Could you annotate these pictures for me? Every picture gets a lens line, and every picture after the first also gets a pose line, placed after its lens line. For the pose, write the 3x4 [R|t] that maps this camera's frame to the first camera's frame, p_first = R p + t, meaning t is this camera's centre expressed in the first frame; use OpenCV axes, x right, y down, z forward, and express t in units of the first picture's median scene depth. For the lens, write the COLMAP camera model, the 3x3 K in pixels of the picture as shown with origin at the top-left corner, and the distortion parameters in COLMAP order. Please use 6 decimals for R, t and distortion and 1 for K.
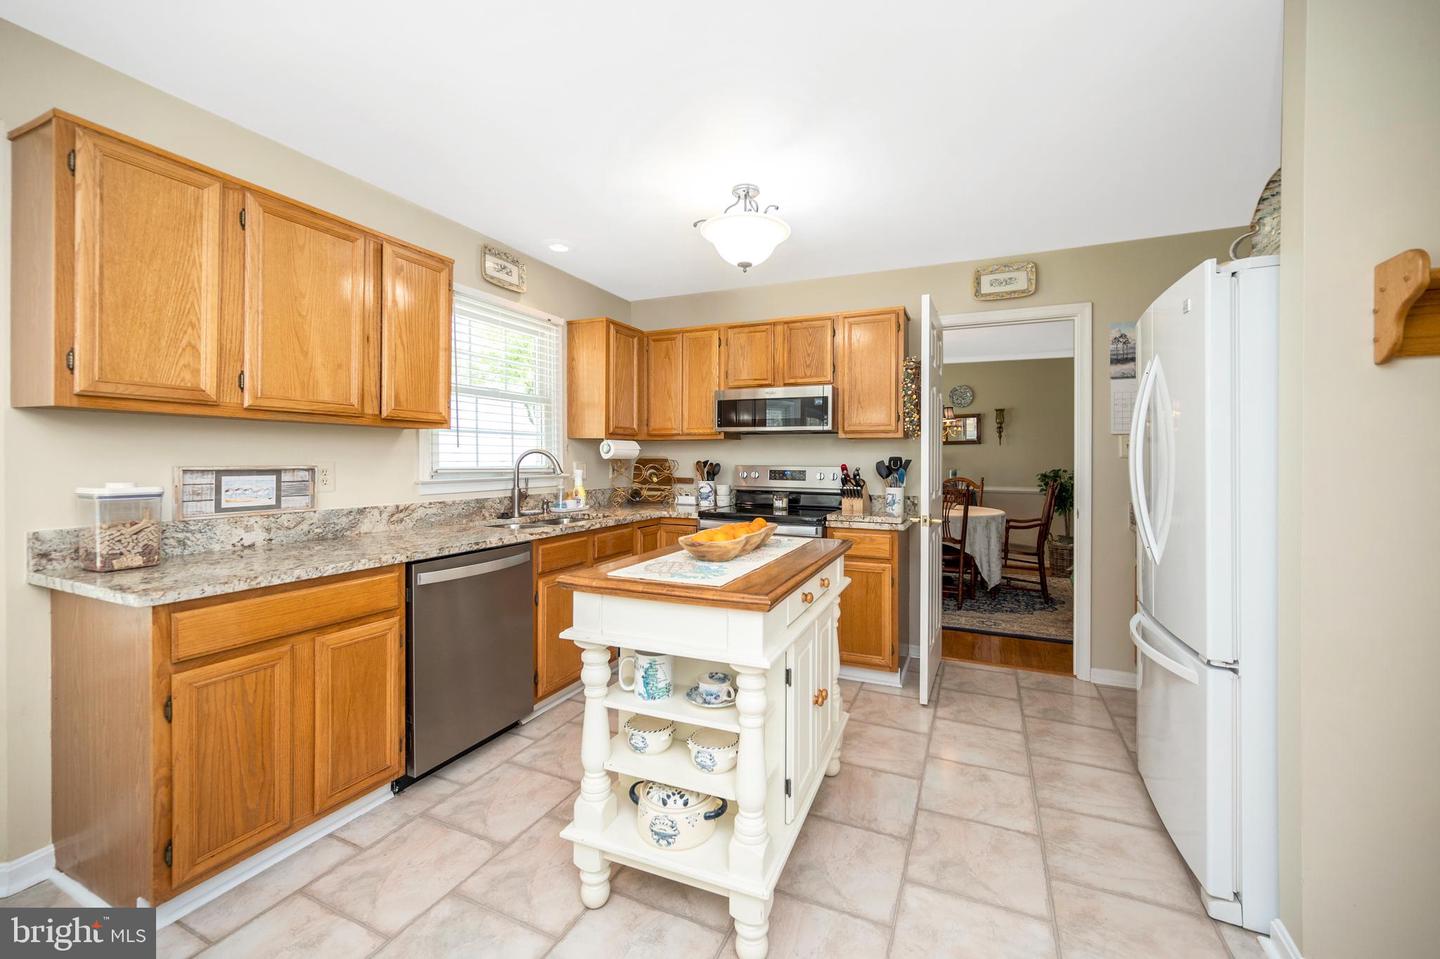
lens RADIAL K [[577.3, 0, 725.6], [0, 577.3, 457.6], [0, 0, 1]] dist [-0.000630, -0.000066]
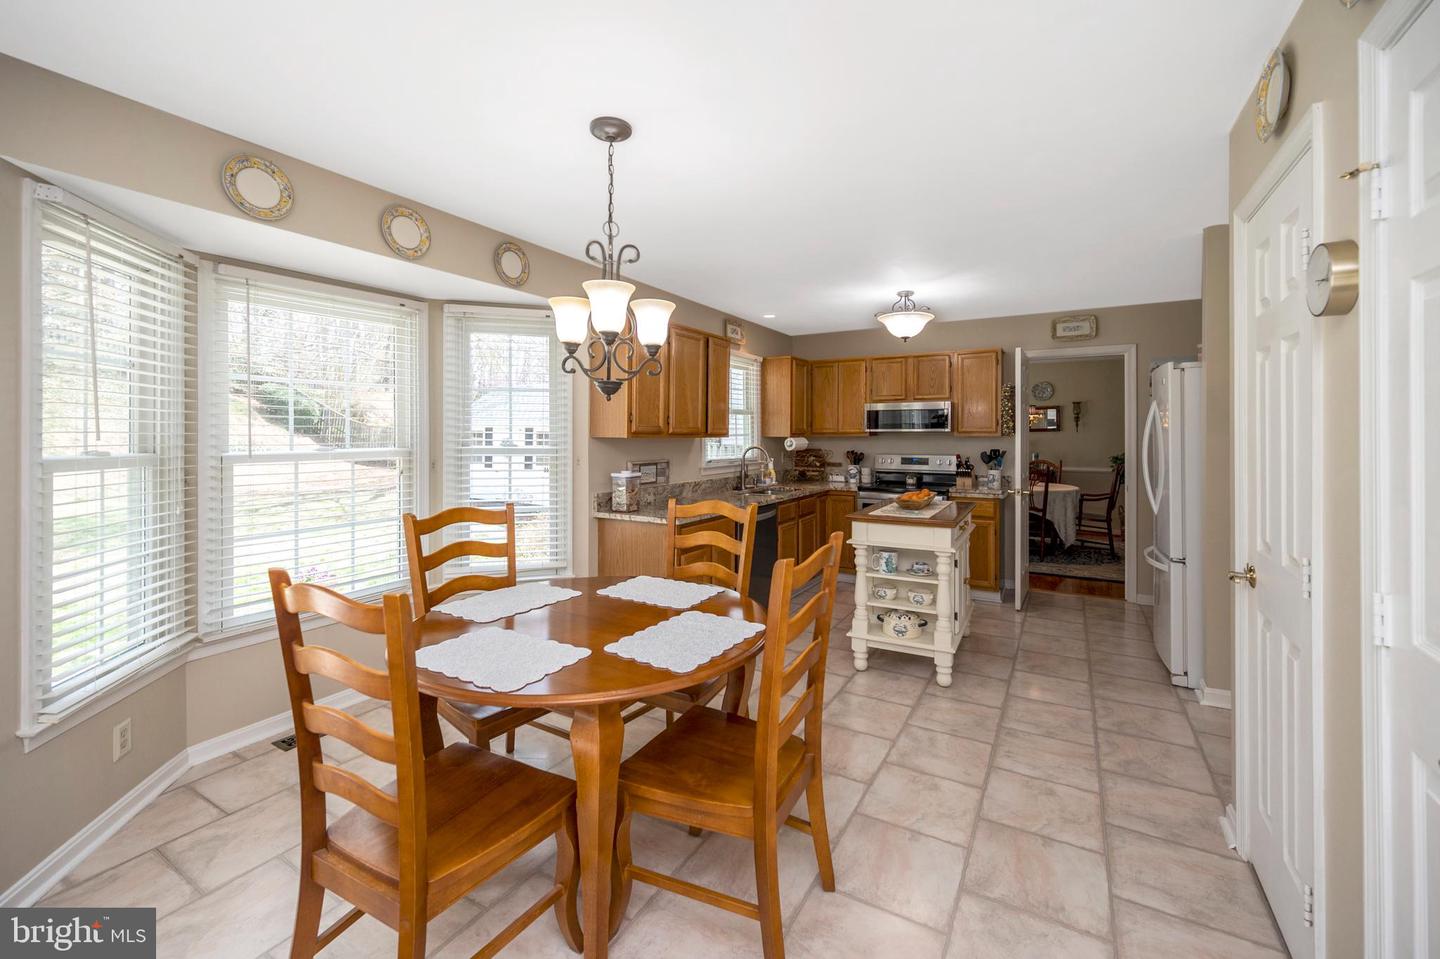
lens RADIAL K [[596.8, 0, 719.5], [0, 596.8, 437.0], [0, 0, 1]] dist [0.001160, -0.000269]
pose [[0.994052, -0.006342, -0.108719, -0.231656], [0.007013, 0.999959, 0.005790, -0.045016], [0.108678, -0.006518, 0.994056, -0.569637]]
